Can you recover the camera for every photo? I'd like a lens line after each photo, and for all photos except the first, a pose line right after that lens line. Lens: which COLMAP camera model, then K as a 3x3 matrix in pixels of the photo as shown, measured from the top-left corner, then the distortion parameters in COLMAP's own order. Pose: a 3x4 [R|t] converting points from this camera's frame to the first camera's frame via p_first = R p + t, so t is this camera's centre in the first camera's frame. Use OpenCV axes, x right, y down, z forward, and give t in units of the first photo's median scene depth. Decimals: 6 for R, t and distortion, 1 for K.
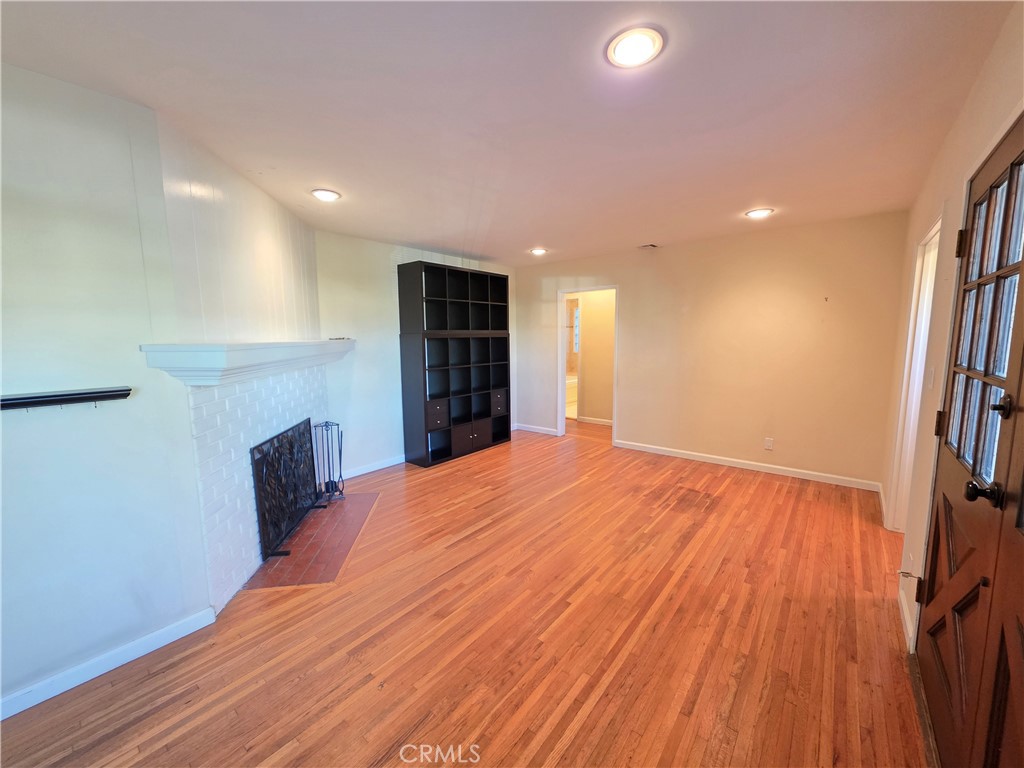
lens RADIAL K [[404.5, 0, 510.7], [0, 404.5, 384.1], [0, 0, 1]] dist [-0.000455, -0.000010]
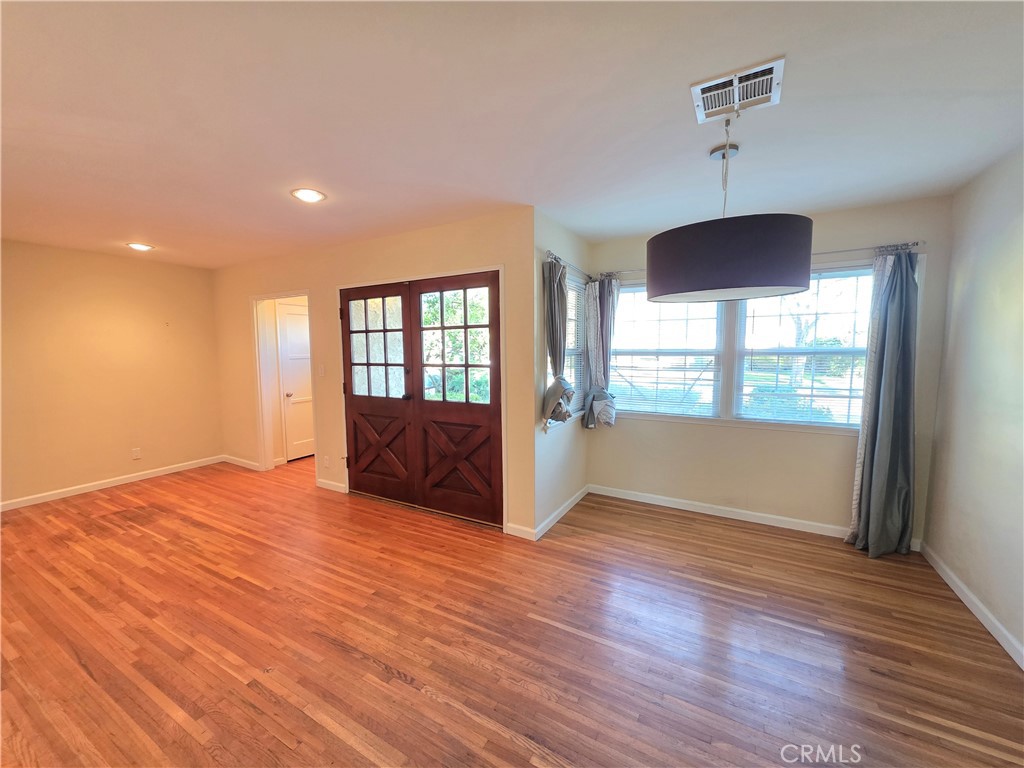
lens RADIAL K [[404.5, 0, 510.7], [0, 404.5, 384.1], [0, 0, 1]] dist [-0.000455, -0.000010]
pose [[-0.175018, -0.077705, 0.981494, -0.775235], [0.129074, 0.986466, 0.101115, -0.021297], [-0.976068, 0.144382, -0.162620, 0.231855]]
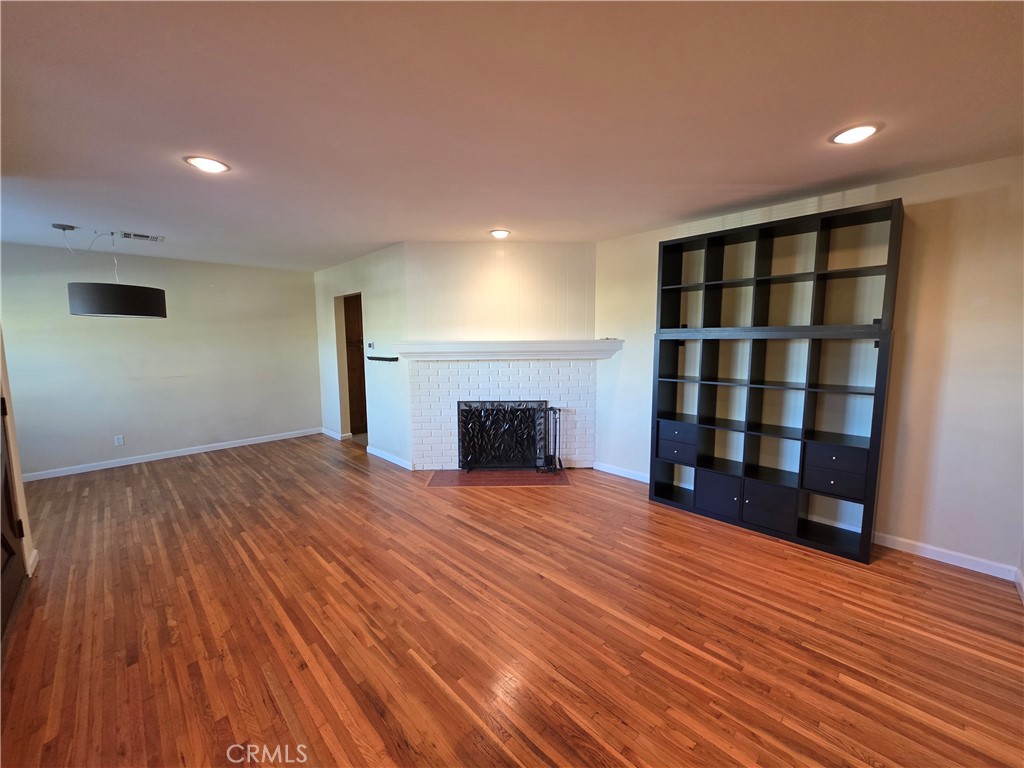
lens RADIAL K [[404.5, 0, 510.7], [0, 404.5, 384.1], [0, 0, 1]] dist [-0.000455, -0.000010]
pose [[-0.105898, 0.124598, -0.986540, 0.845359], [-0.112369, 0.984264, 0.136373, -0.142955], [0.988007, 0.125299, -0.090231, 1.100820]]
